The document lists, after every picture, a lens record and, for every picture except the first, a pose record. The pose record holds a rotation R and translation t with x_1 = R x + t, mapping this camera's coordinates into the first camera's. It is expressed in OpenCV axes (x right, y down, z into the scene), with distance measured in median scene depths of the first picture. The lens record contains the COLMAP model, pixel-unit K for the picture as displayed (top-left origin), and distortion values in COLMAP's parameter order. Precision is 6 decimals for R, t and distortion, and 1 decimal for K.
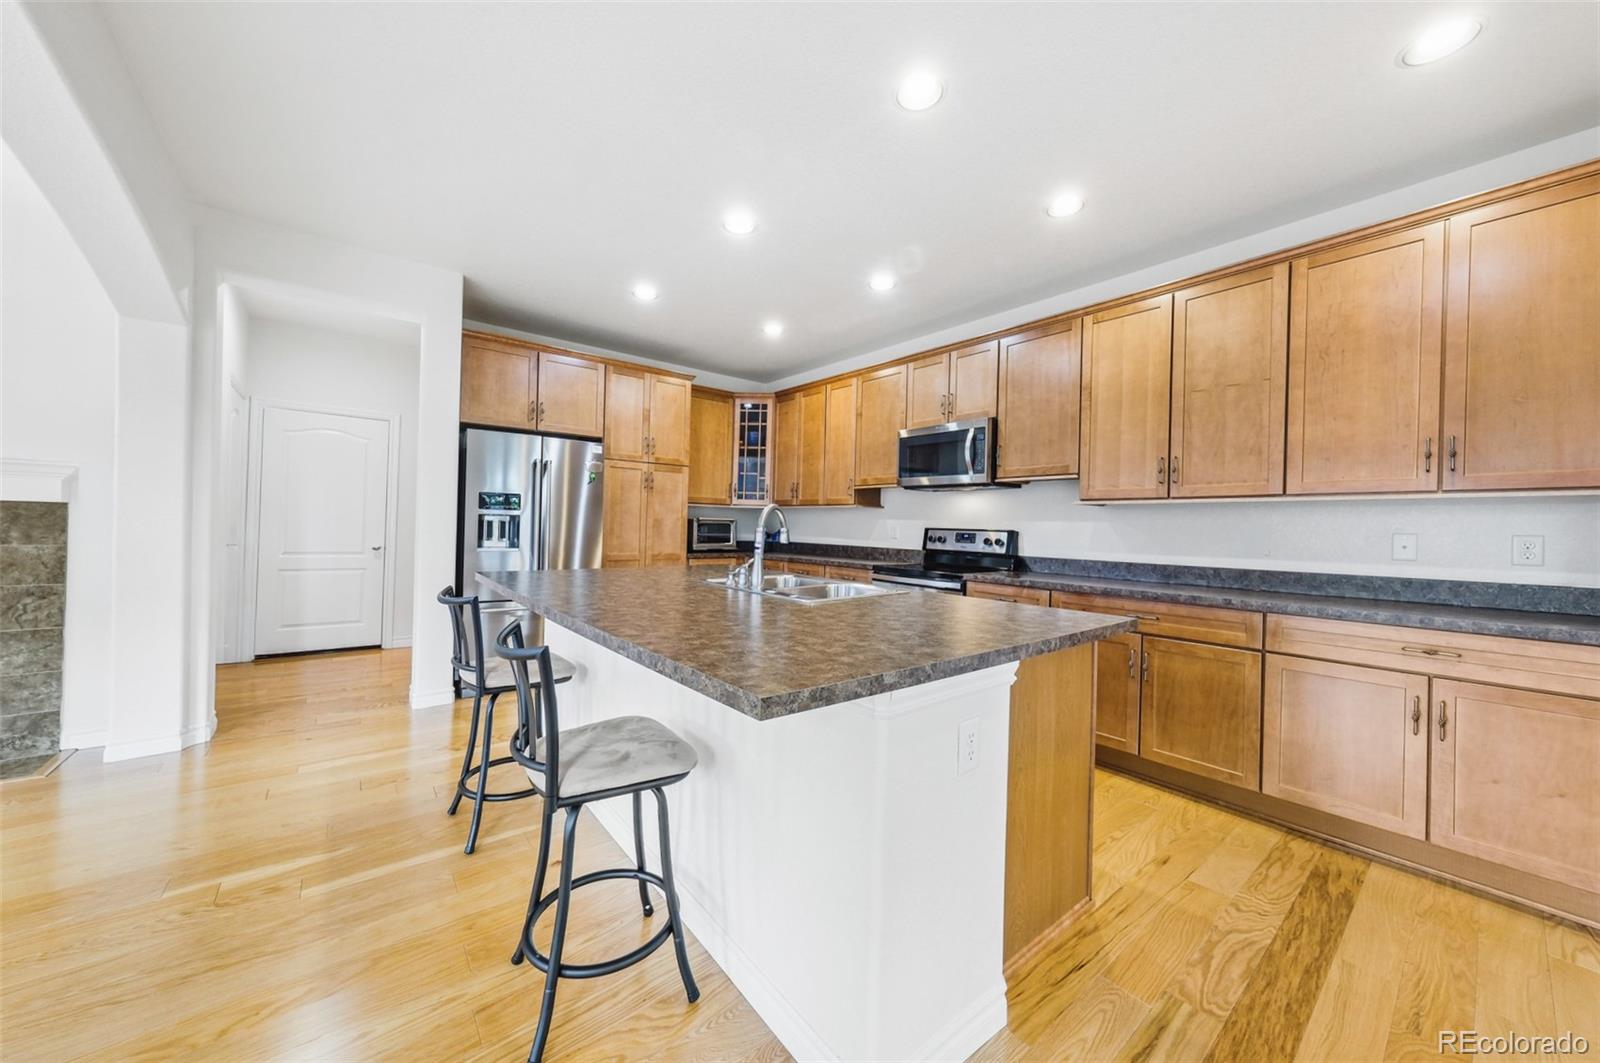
lens RADIAL K [[565.1, 0, 783.1], [0, 565.1, 524.8], [0, 0, 1]] dist [-0.007337, 0.000787]
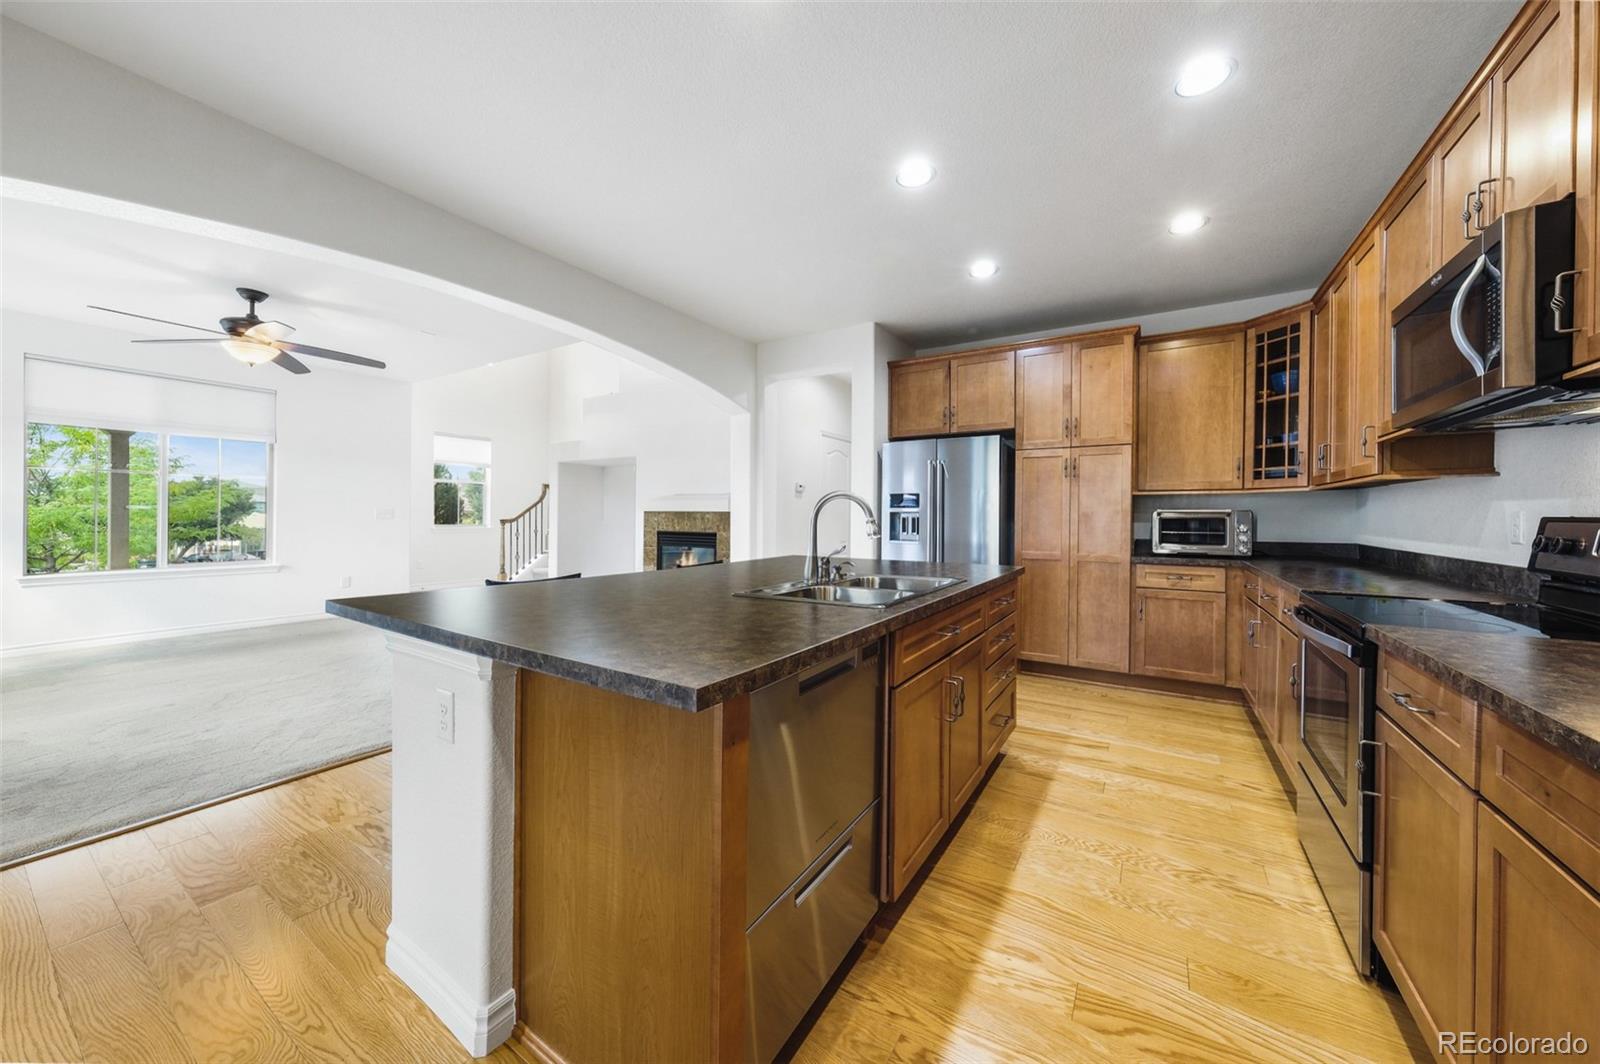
lens RADIAL K [[565.1, 0, 810.4], [0, 565.1, 528.0], [0, 0, 1]] dist [-0.007337, 0.000787]
pose [[0.323645, -0.002759, -0.946175, 0.470964], [-0.001513, 0.999993, -0.003434, 0.016791], [0.946177, 0.002542, 0.323639, 0.372936]]
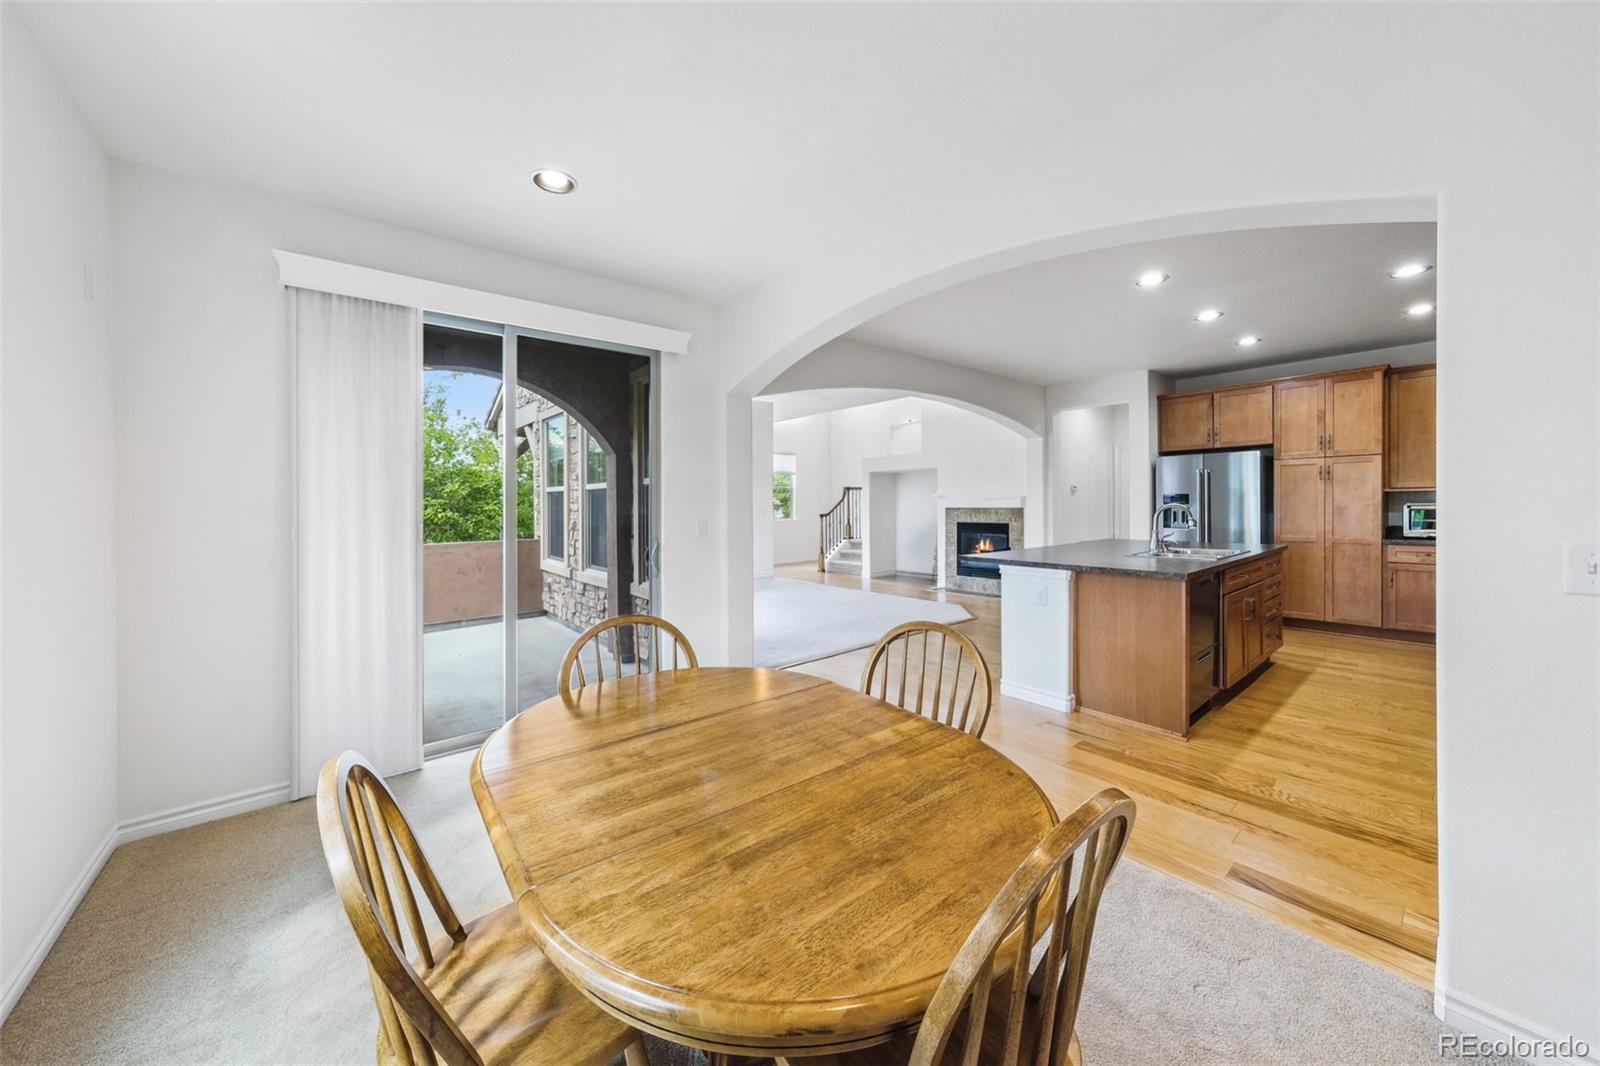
lens RADIAL K [[565.1, 0, 802.7], [0, 565.1, 516.1], [0, 0, 1]] dist [-0.007337, 0.000787]
pose [[0.004201, -0.003337, -0.999986, 0.943183], [0.011488, 0.999929, -0.003289, 0.000474], [0.999925, -0.011474, 0.004240, -0.059427]]
